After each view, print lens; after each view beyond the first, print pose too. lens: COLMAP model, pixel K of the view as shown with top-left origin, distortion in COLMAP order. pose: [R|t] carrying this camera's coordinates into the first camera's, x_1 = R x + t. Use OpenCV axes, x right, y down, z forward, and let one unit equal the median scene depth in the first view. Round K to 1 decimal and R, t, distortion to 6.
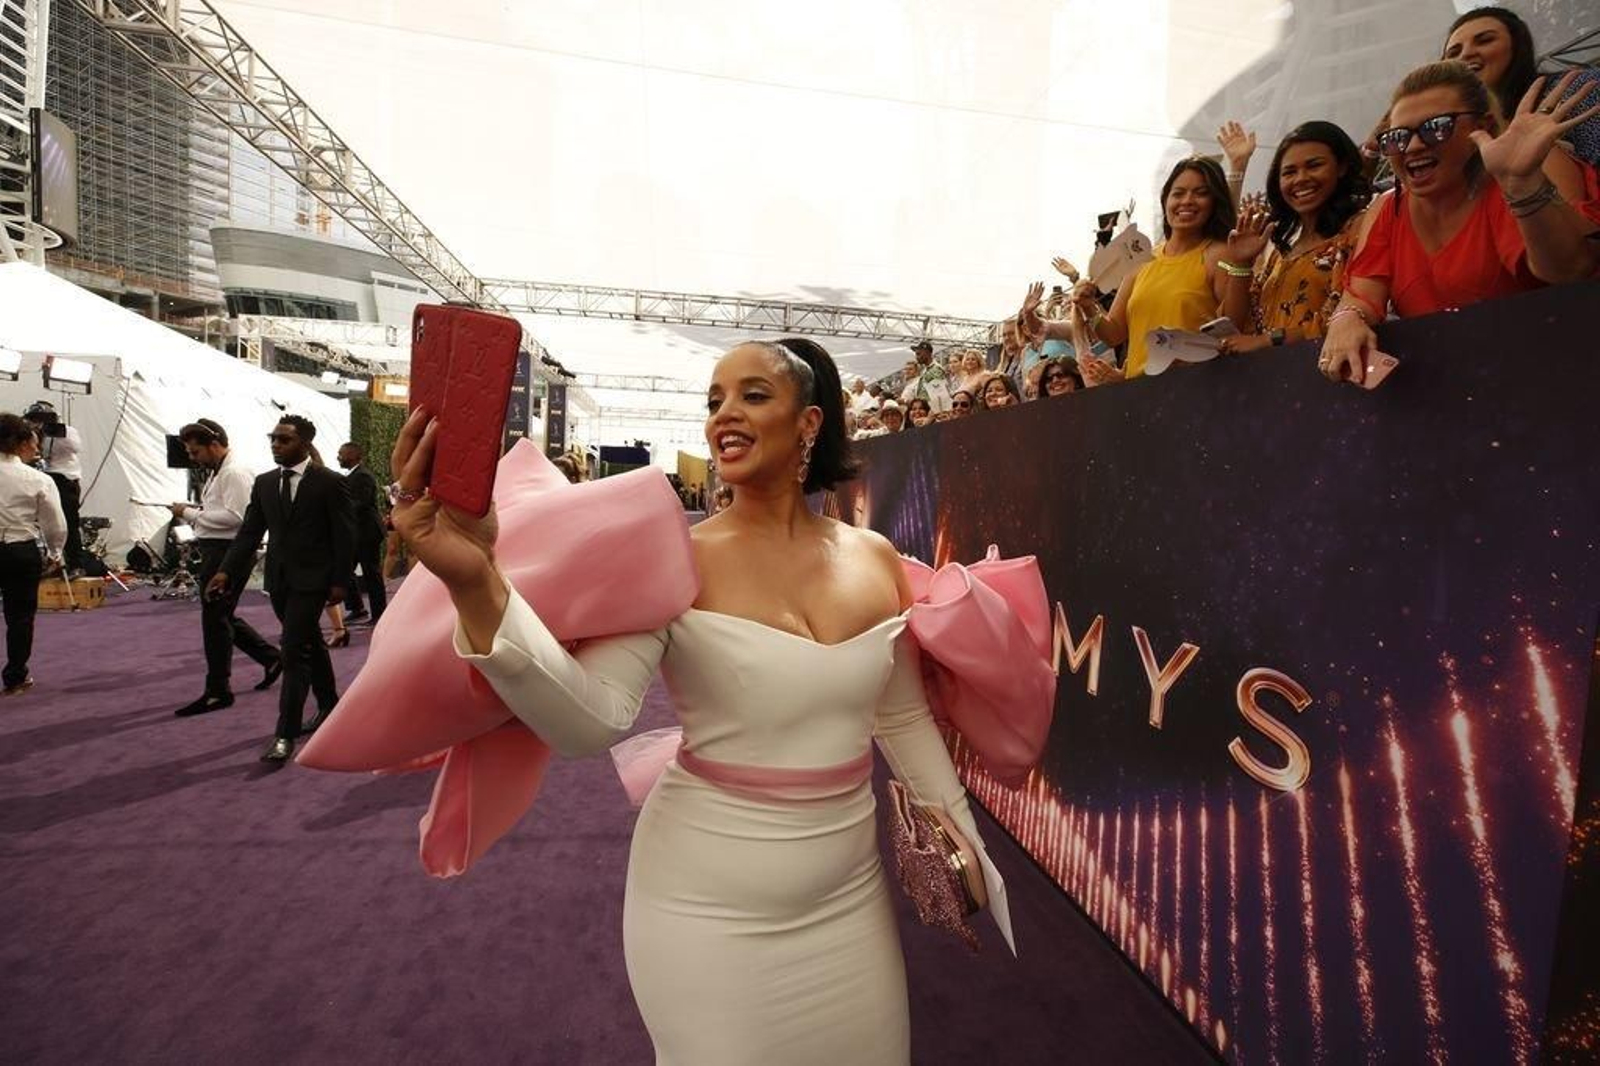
lens RADIAL K [[729.9, 0, 798.2], [0, 729.9, 531.0], [0, 0, 1]] dist [-0.044042, 0.013584]
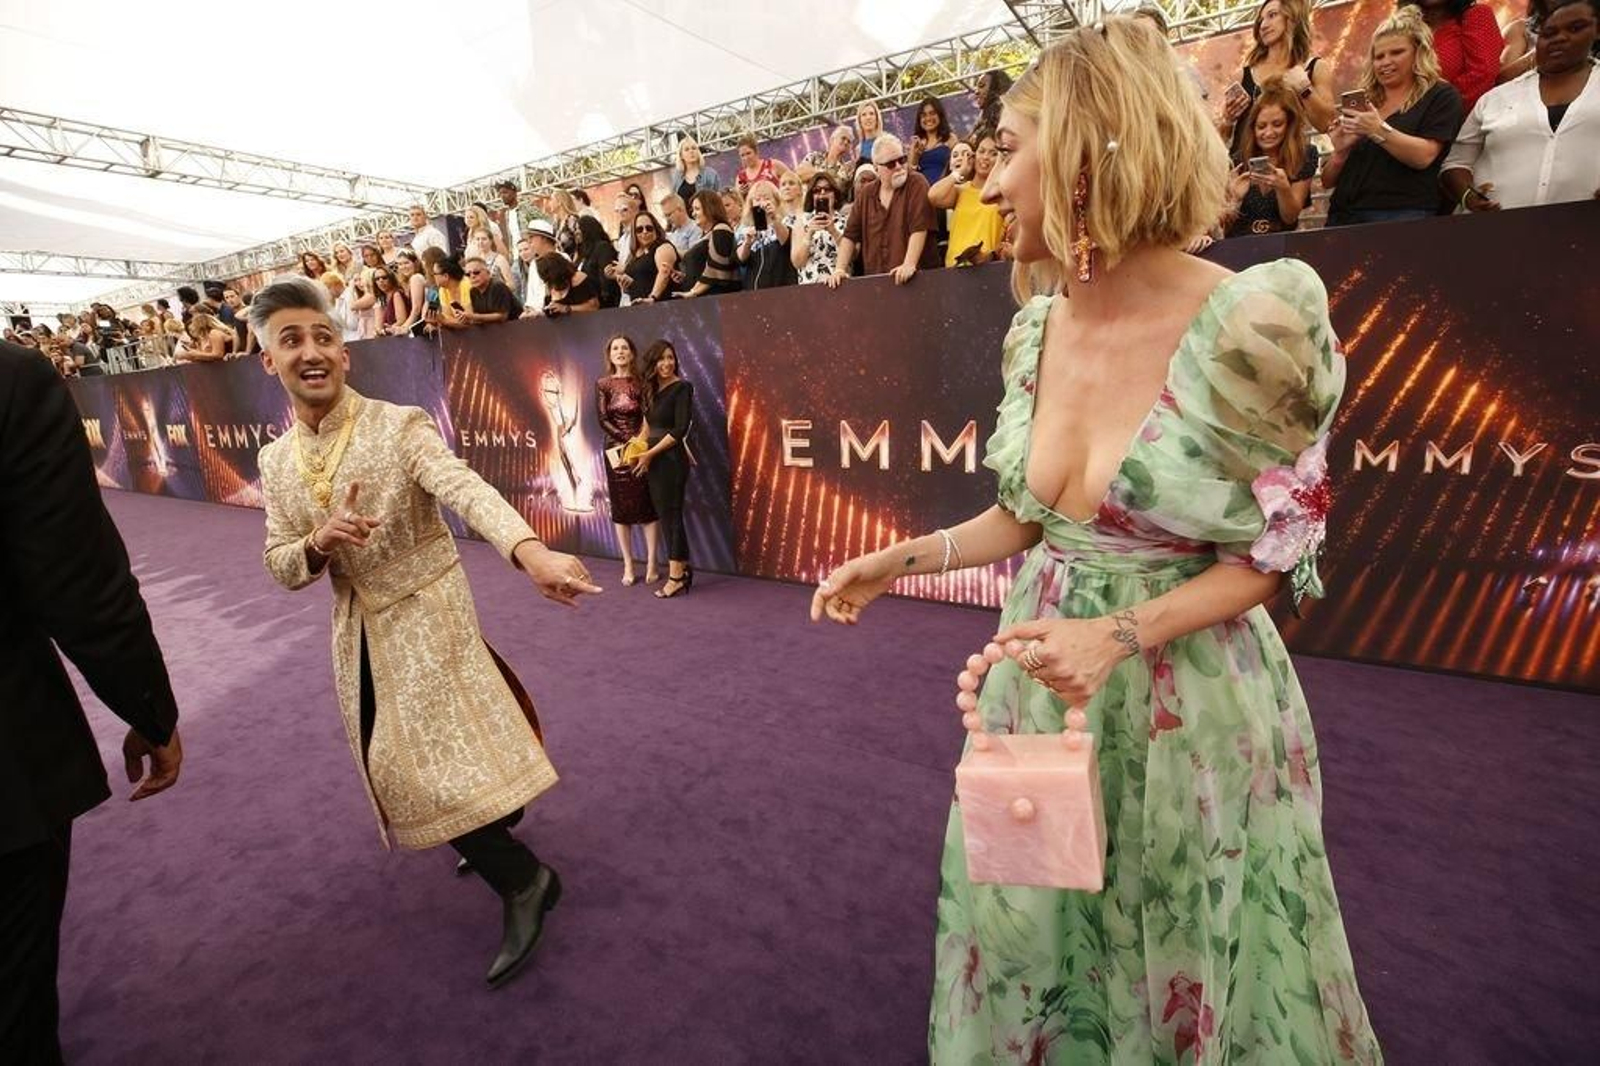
lens RADIAL K [[729.9, 0, 798.2], [0, 729.9, 531.0], [0, 0, 1]] dist [-0.044042, 0.013584]
pose [[0.664316, -0.231127, 0.710820, -1.027985], [0.116883, 0.971414, 0.206625, -0.021060], [-0.738257, -0.054182, 0.672340, 0.220330]]
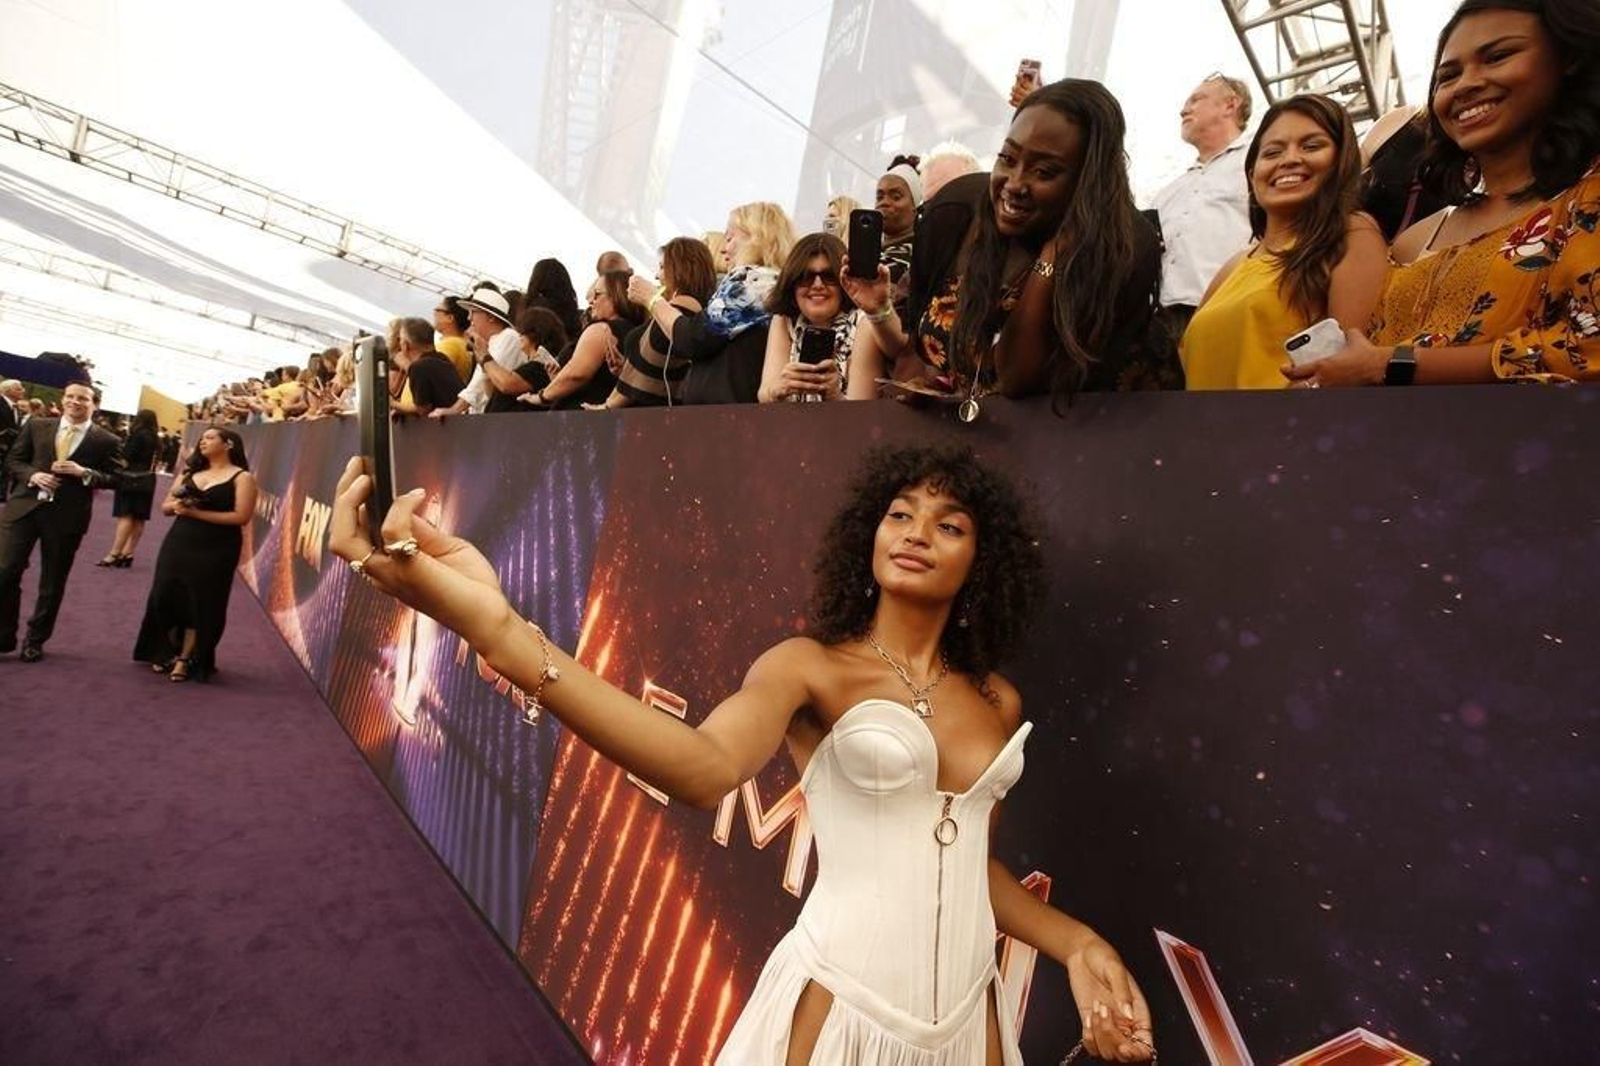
lens RADIAL K [[729.9, 0, 798.2], [0, 729.9, 531.0], [0, 0, 1]] dist [-0.044042, 0.013584]
pose [[0.821653, 0.132392, 0.554399, -0.001539], [-0.121053, 0.990994, -0.057244, -0.060034], [-0.556984, -0.020077, 0.830280, 0.726982]]
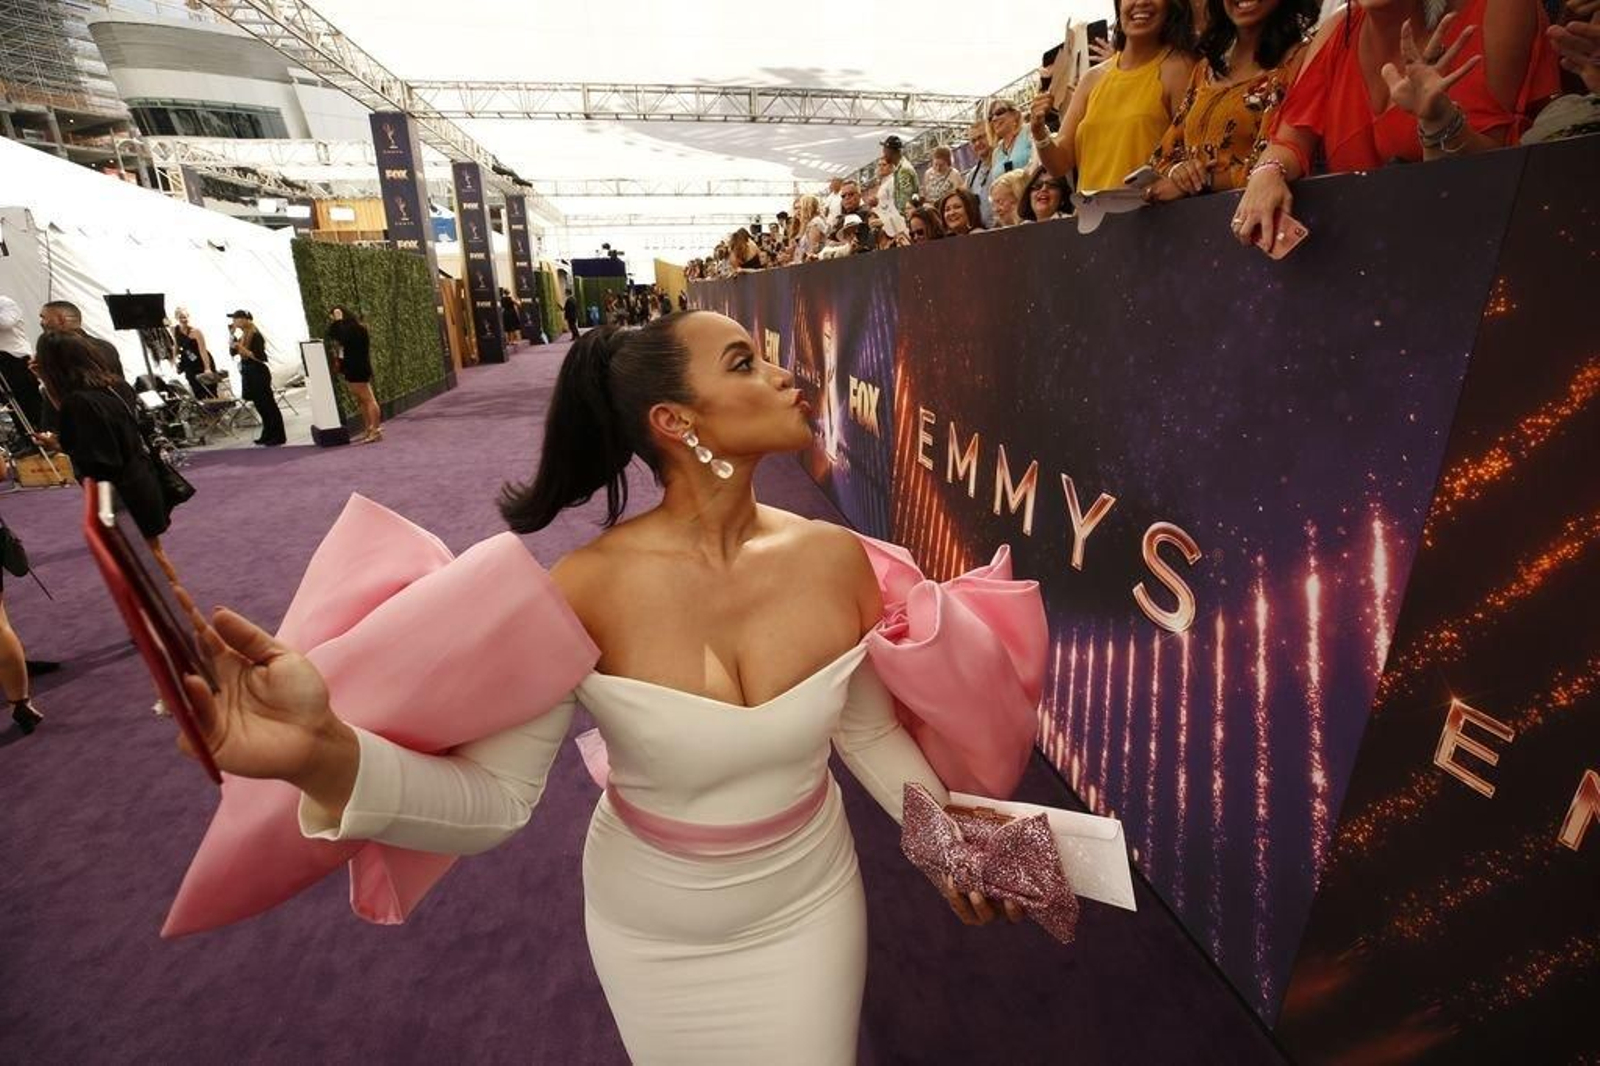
lens RADIAL K [[729.9, 0, 798.2], [0, 729.9, 531.0], [0, 0, 1]] dist [-0.044042, 0.013584]
pose [[0.998222, -0.059482, -0.003966, 0.080090], [0.058451, 0.963497, 0.261262, -0.080227], [-0.011719, -0.261029, 0.965260, -0.022949]]
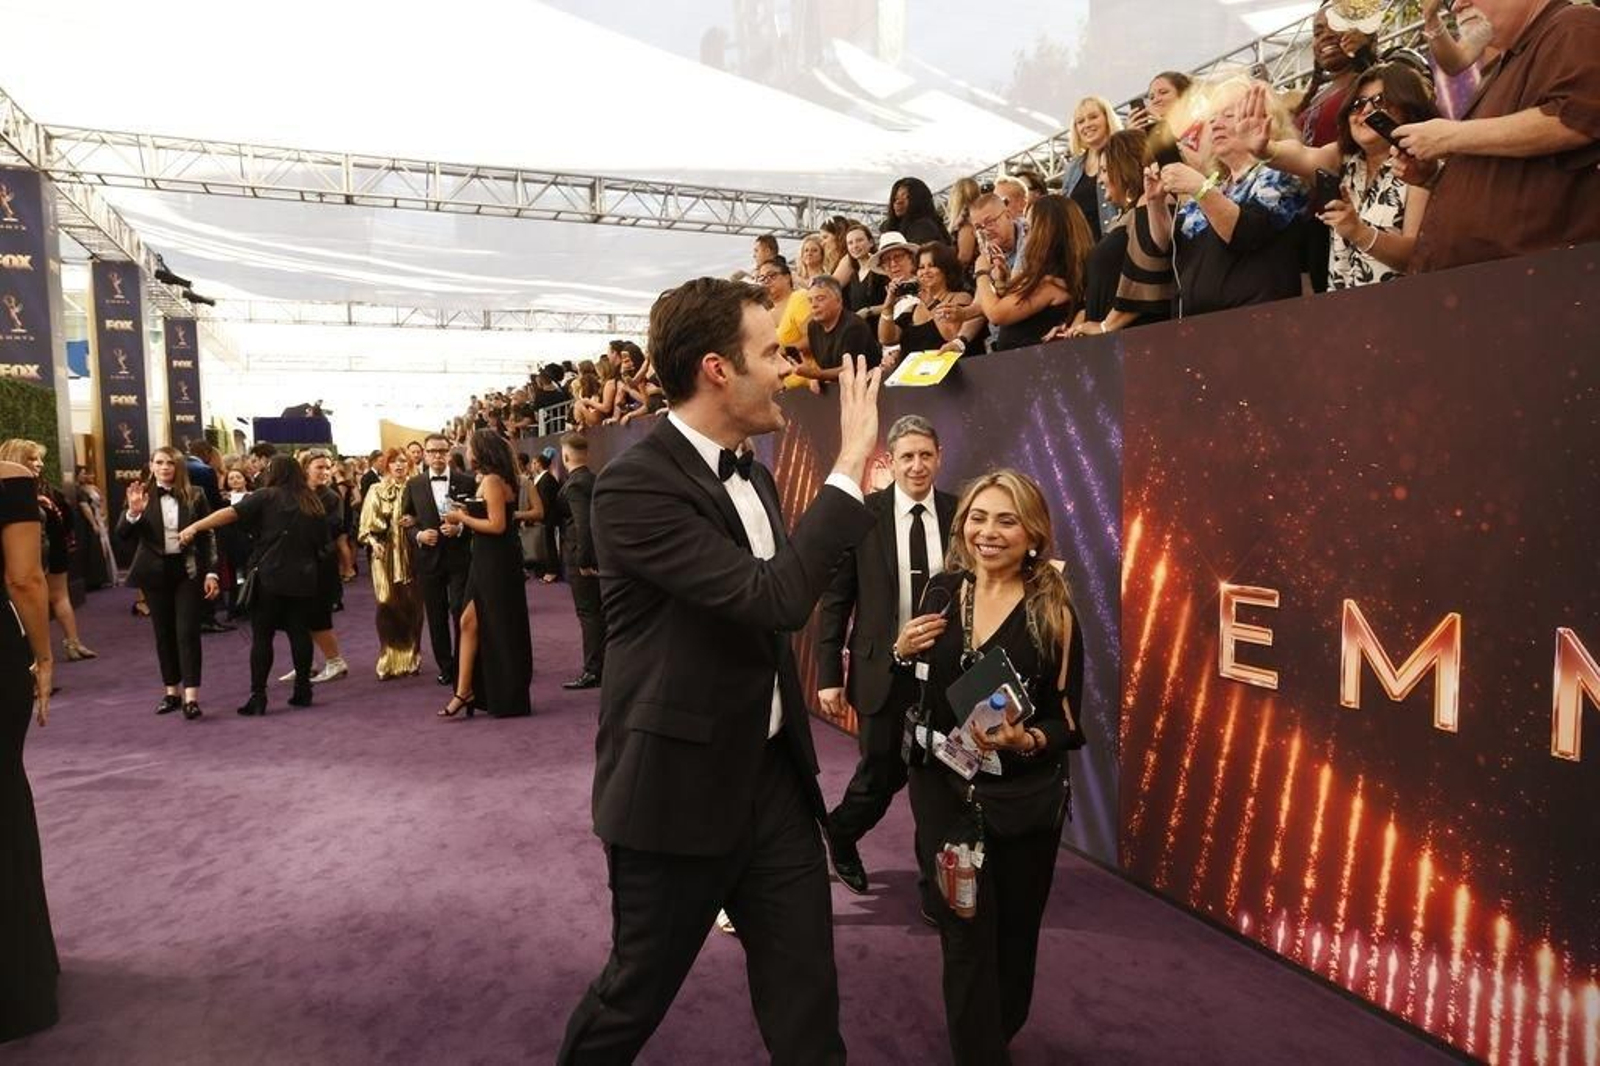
lens RADIAL K [[1029.5, 0, 801.8], [0, 1029.5, 529.4], [0, 0, 1]] dist [0.000454, 0.005263]
pose [[0.969340, -0.074650, 0.234109, -0.442882], [0.072348, 0.997209, 0.018417, -0.039315], [-0.234831, -0.000915, 0.972036, 0.421330]]
